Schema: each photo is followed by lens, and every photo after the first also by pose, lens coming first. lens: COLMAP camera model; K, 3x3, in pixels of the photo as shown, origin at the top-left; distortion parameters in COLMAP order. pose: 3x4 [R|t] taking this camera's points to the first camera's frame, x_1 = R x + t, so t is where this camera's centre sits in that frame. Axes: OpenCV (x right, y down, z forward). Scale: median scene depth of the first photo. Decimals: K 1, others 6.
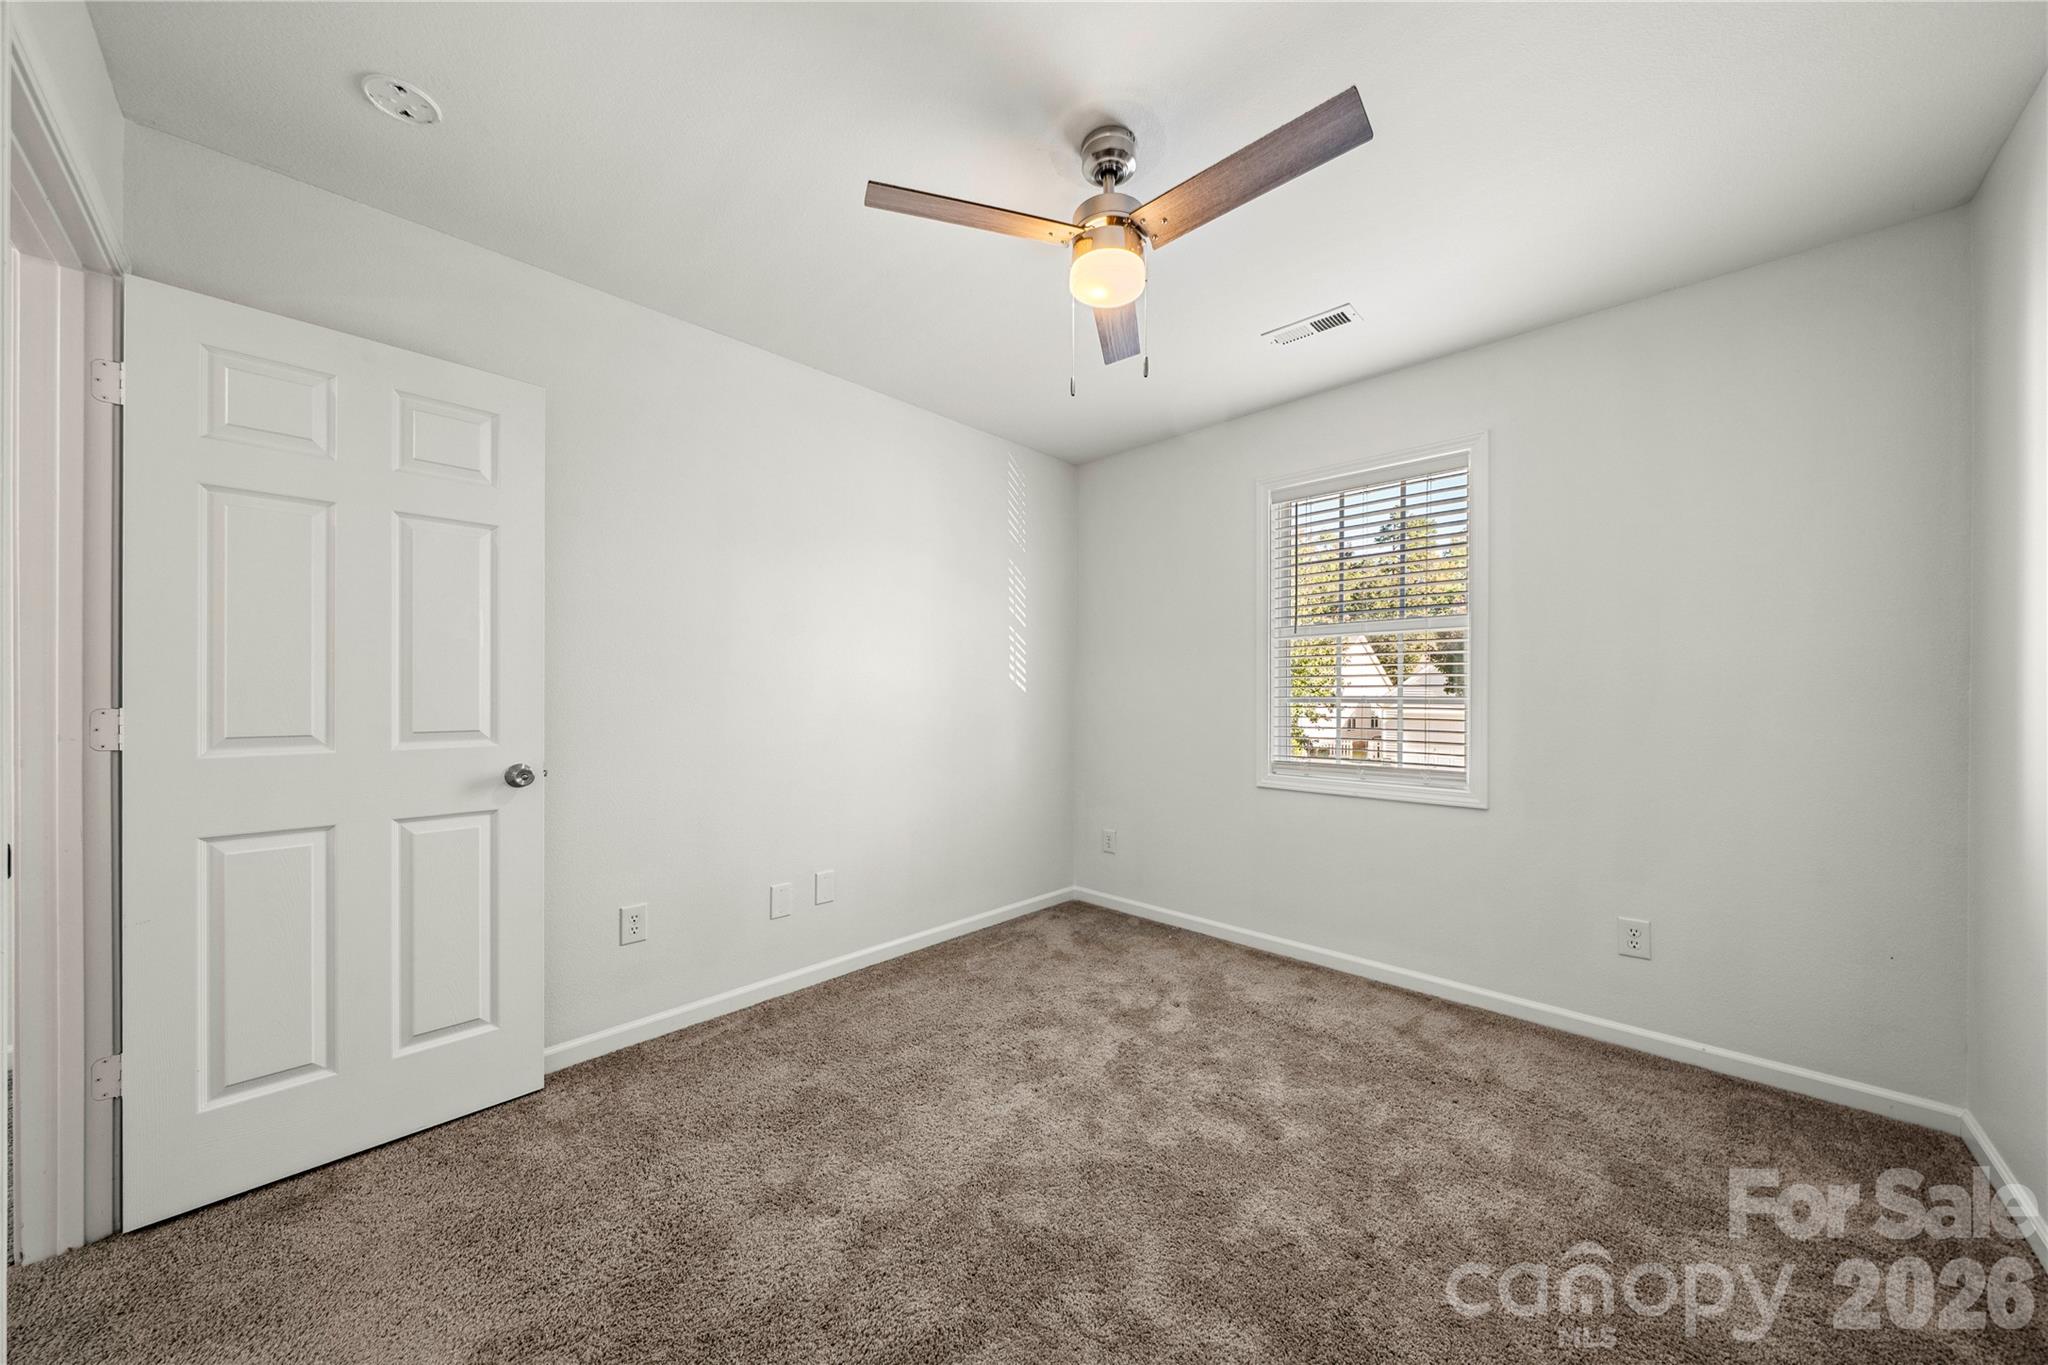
lens RADIAL K [[690.7, 0, 1021.4], [0, 690.7, 692.7], [0, 0, 1]] dist [-0.000273, 0.000014]
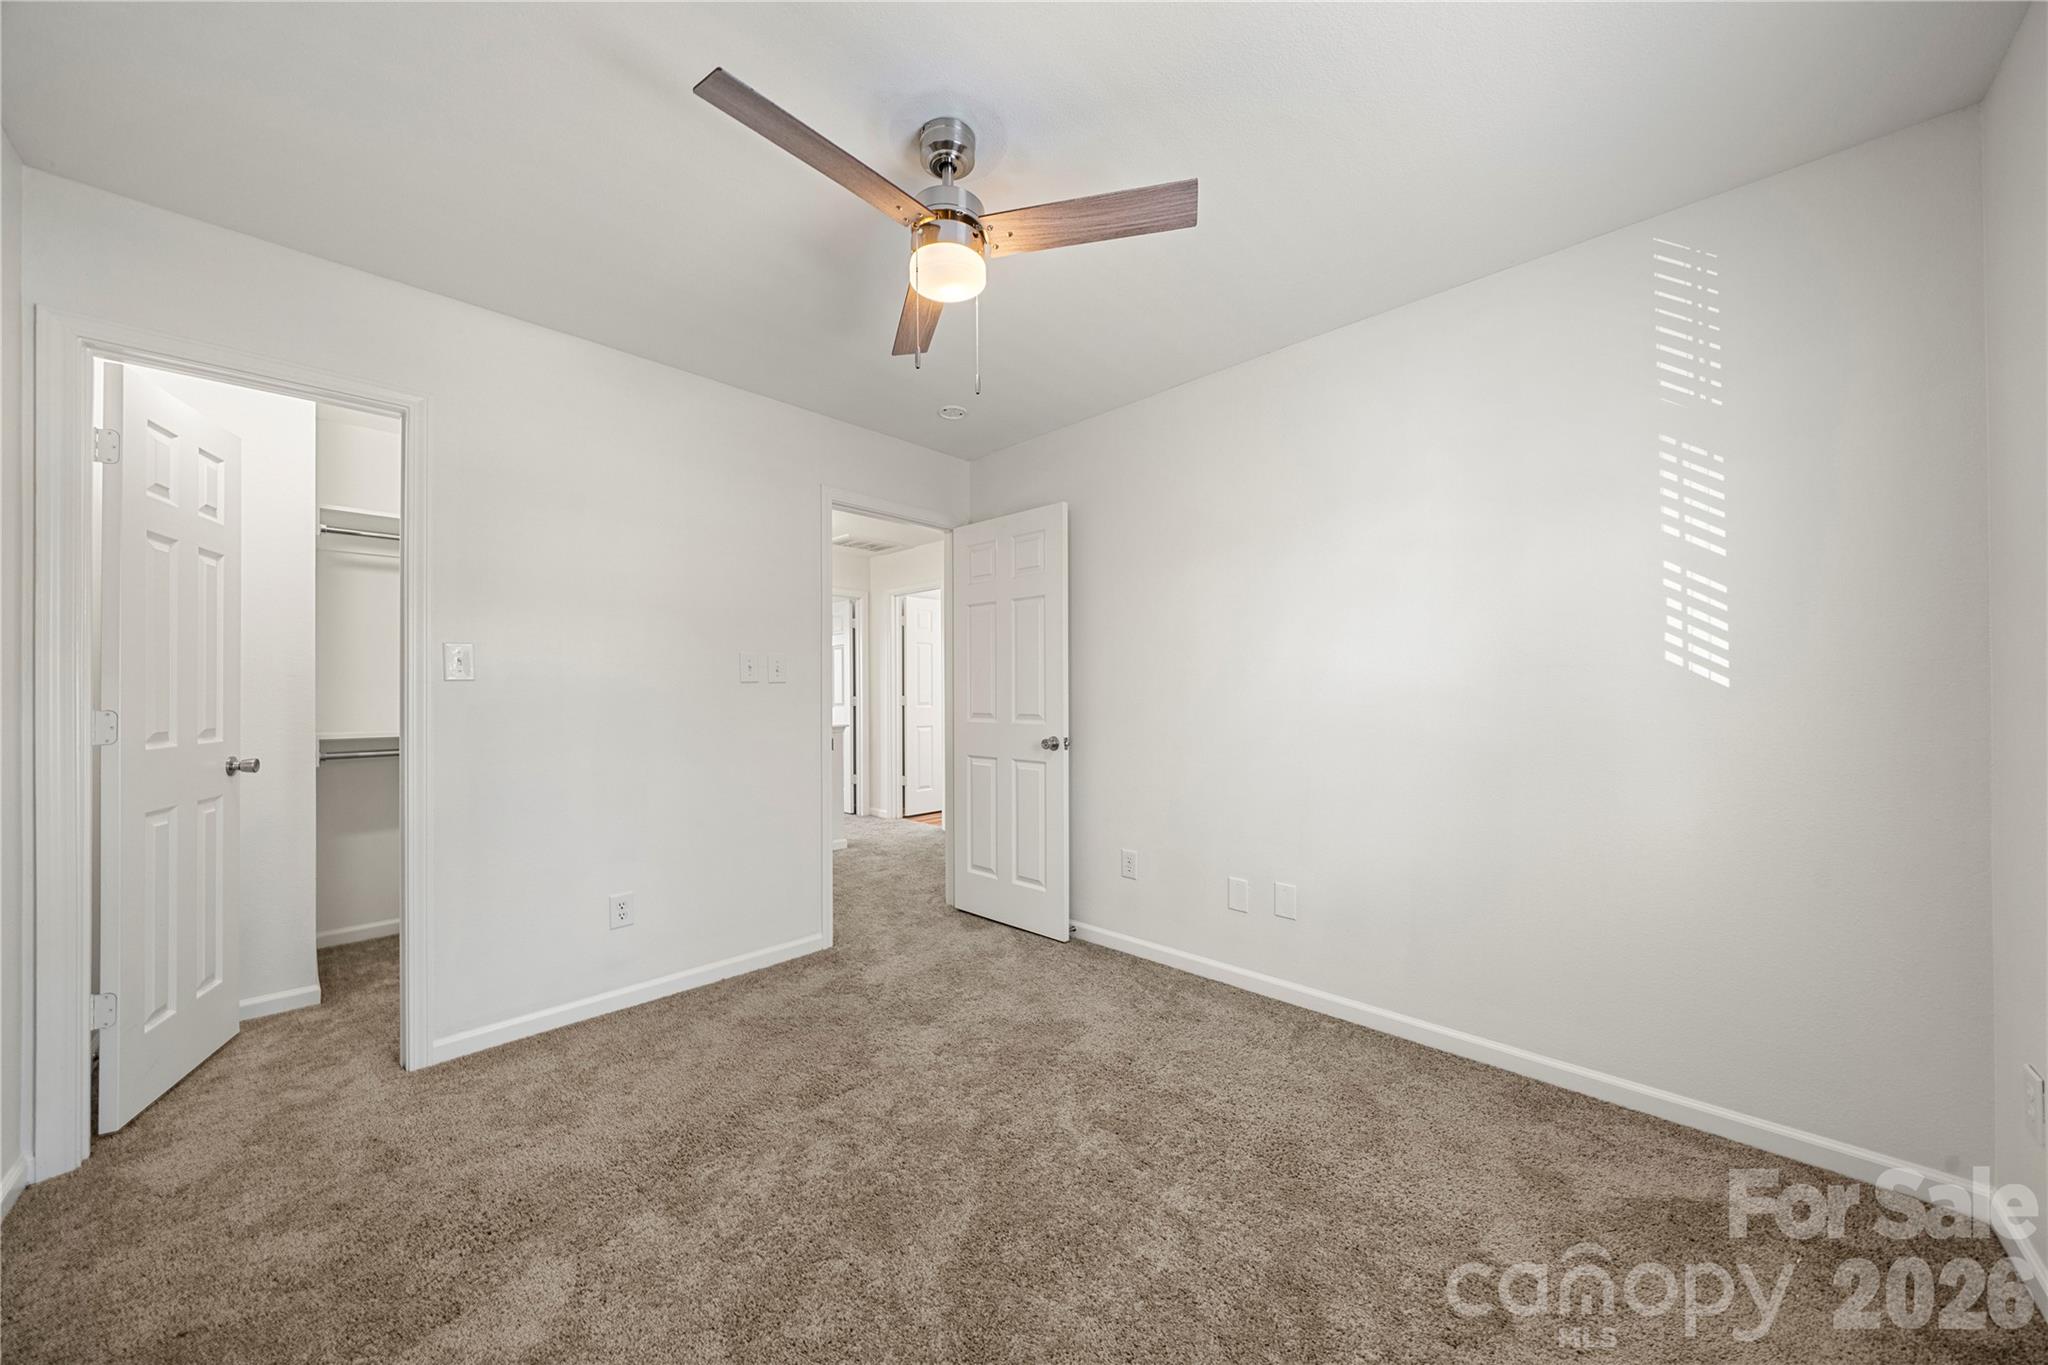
lens RADIAL K [[690.7, 0, 1021.4], [0, 690.7, 692.7], [0, 0, 1]] dist [-0.000273, 0.000014]
pose [[0.005065, -0.006491, -0.999966, 0.791376], [0.002944, 0.999975, -0.006476, 0.007919], [0.999983, -0.002911, 0.005084, 0.787069]]
